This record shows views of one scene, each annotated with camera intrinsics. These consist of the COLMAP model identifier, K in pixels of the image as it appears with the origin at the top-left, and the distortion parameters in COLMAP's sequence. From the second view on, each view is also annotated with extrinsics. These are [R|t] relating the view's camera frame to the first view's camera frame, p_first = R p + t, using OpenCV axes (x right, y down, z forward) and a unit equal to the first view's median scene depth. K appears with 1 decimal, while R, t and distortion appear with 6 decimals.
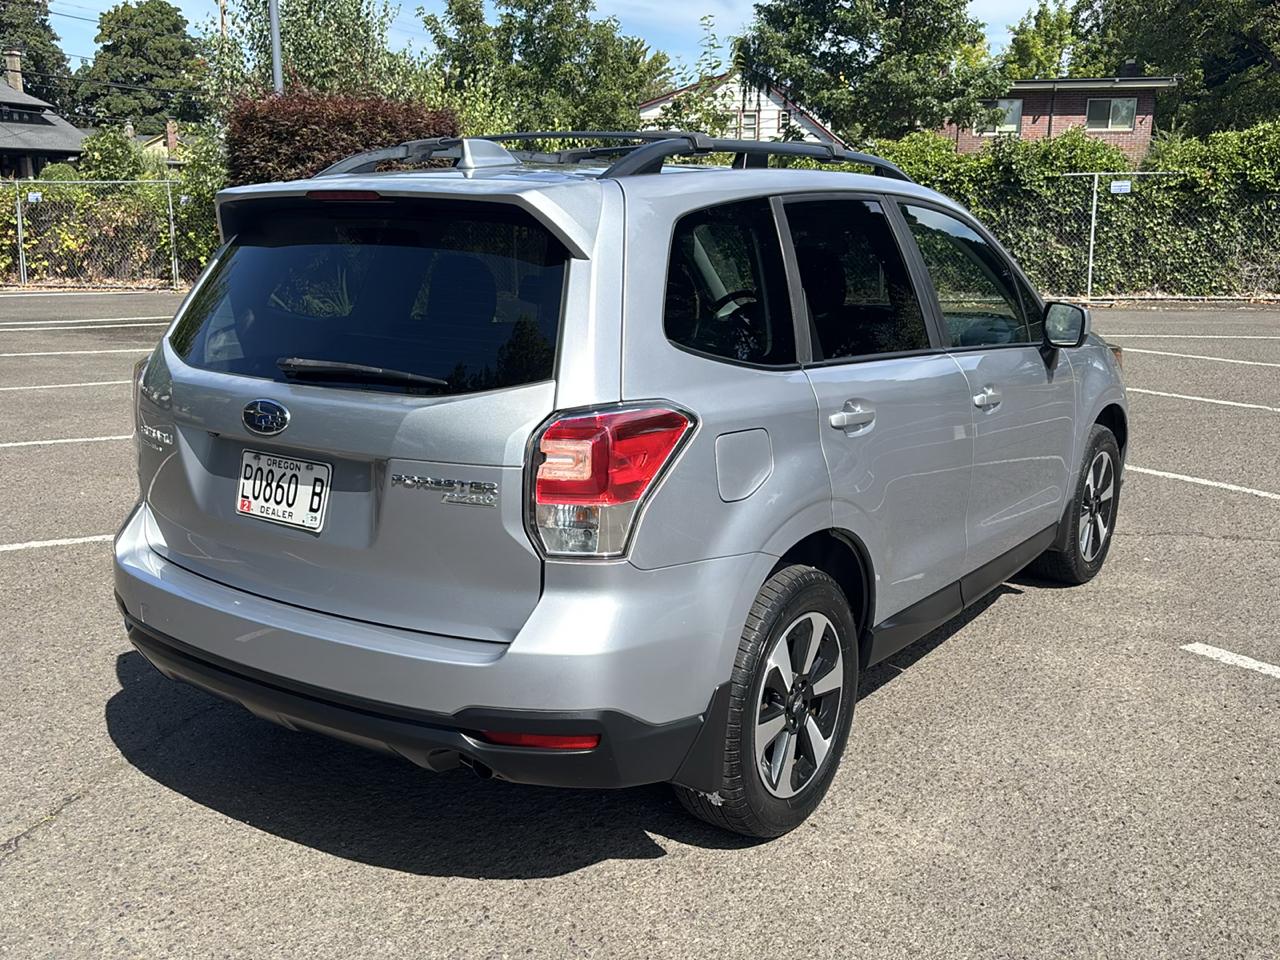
lens RADIAL K [[1243.1, 0, 642.0], [0, 1243.1, 481.0], [0, 0, 1]] dist [0.009670, 0.044176]
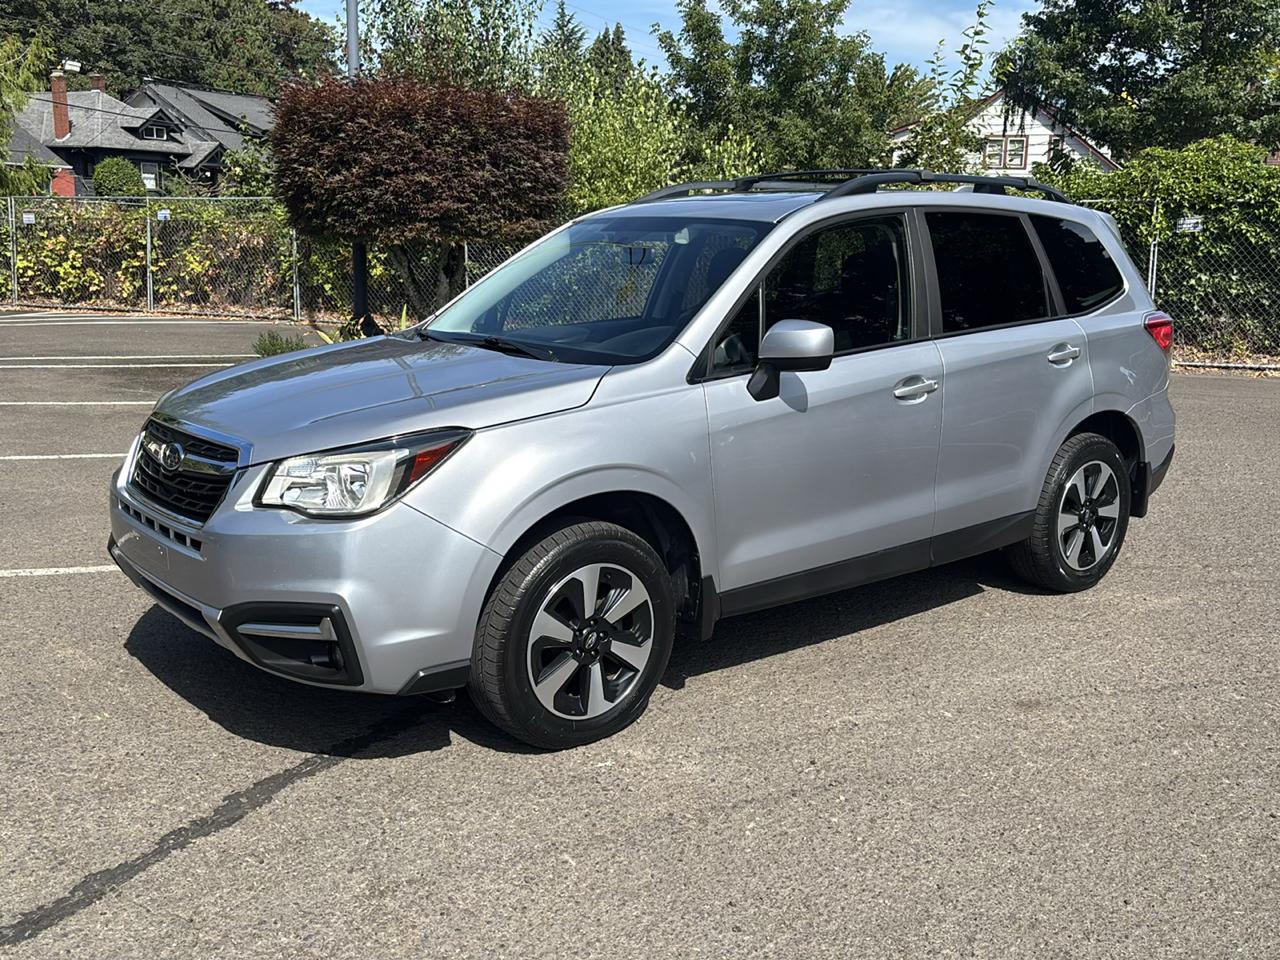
lens RADIAL K [[1243.1, 0, 642.0], [0, 1243.1, 481.0], [0, 0, 1]] dist [0.009670, 0.044176]
pose [[0.978102, 0.055630, -0.200554, 0.053930], [-0.060574, 0.997990, -0.018598, -0.045292], [0.199116, 0.030339, 0.979506, 0.222487]]
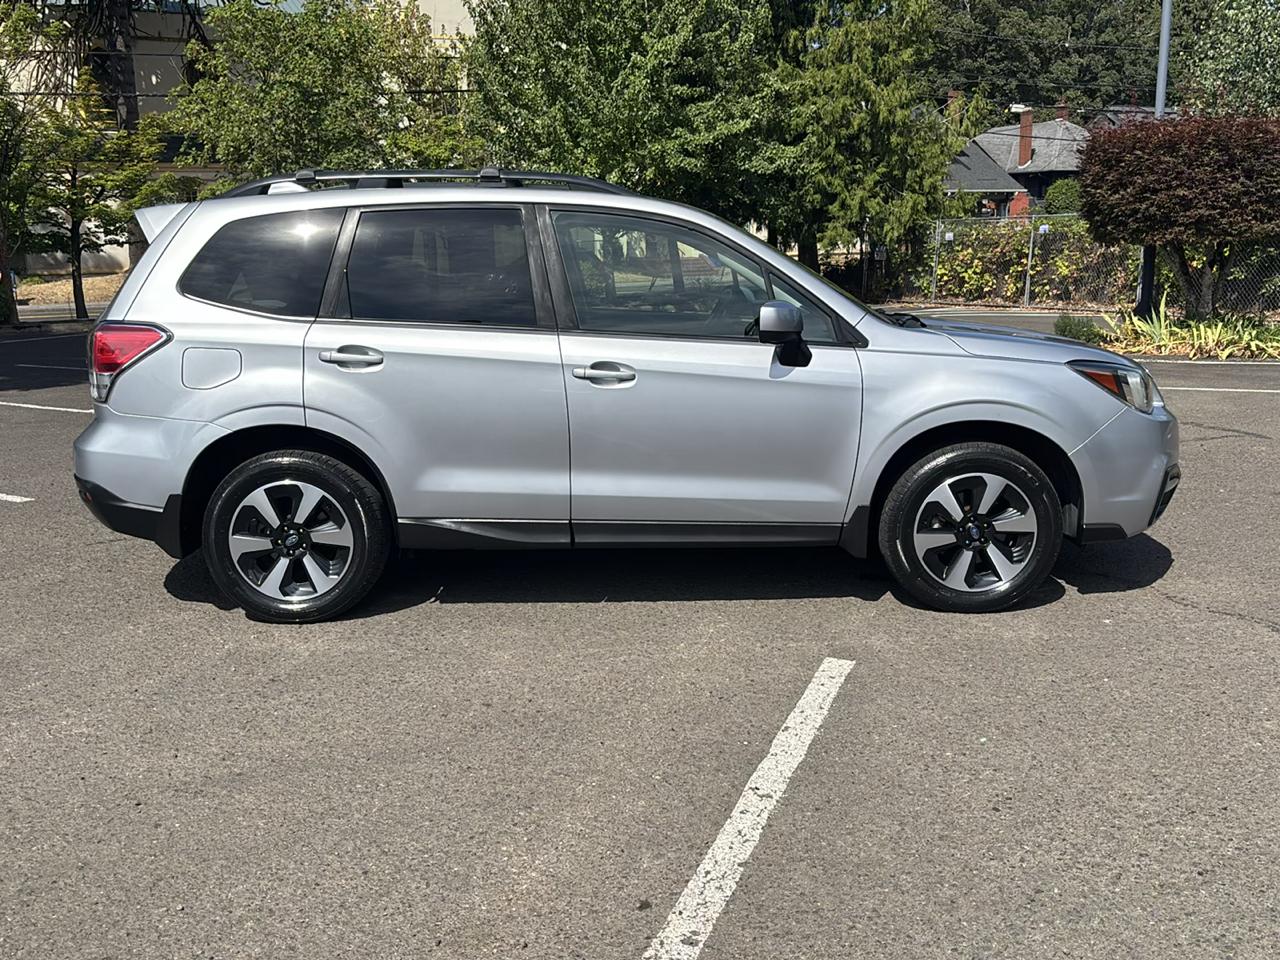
lens RADIAL K [[1243.1, 0, 642.0], [0, 1243.1, 481.0], [0, 0, 1]] dist [0.009670, 0.044176]
pose [[0.589710, 0.141208, -0.795175, 0.263522], [-0.162173, 0.985245, 0.054691, -0.007629], [0.791165, 0.096704, 0.603909, 0.069696]]
